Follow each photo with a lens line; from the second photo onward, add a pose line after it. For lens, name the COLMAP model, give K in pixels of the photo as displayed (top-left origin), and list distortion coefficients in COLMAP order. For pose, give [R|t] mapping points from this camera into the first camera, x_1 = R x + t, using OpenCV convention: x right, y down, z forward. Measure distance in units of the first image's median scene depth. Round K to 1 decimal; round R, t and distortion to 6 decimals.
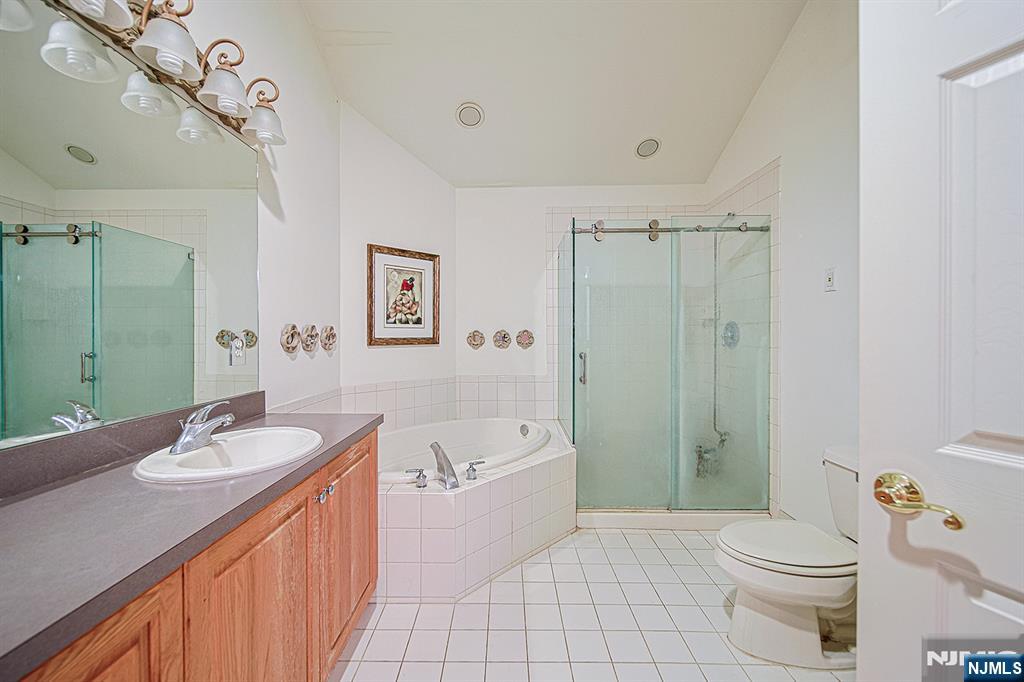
lens RADIAL K [[403.3, 0, 505.3], [0, 403.3, 340.2], [0, 0, 1]] dist [-0.000817, -0.000457]
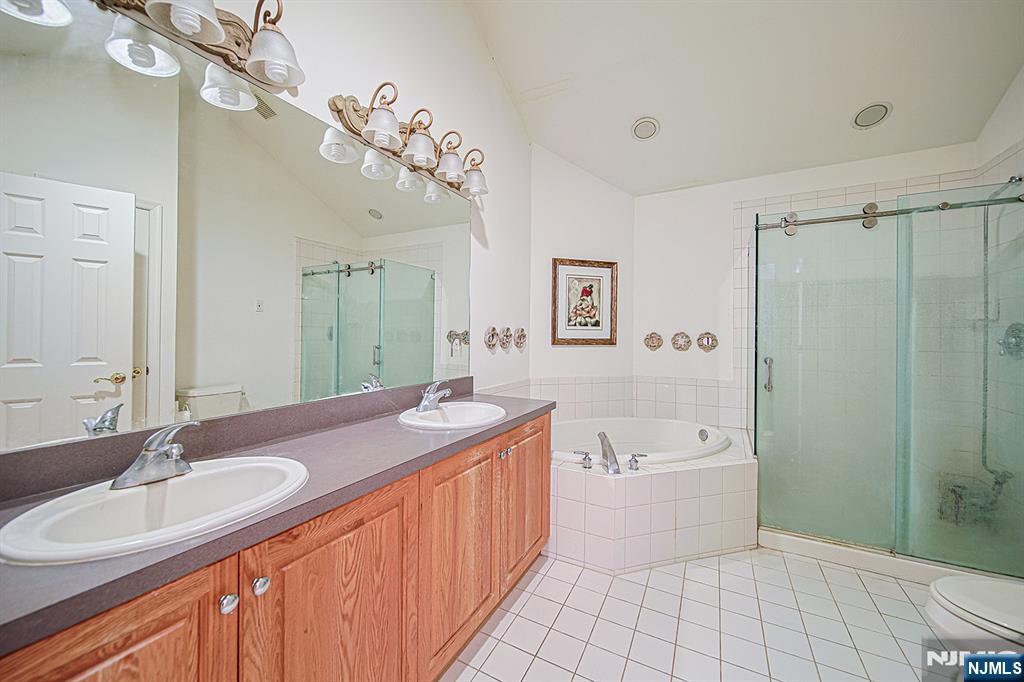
lens RADIAL K [[403.3, 0, 505.3], [0, 403.3, 340.2], [0, 0, 1]] dist [-0.000817, -0.000457]
pose [[0.882037, 0.016267, -0.470900, 0.117586], [-0.017287, 0.999848, 0.002160, -0.000297], [0.470864, 0.006236, 0.882184, -0.125309]]
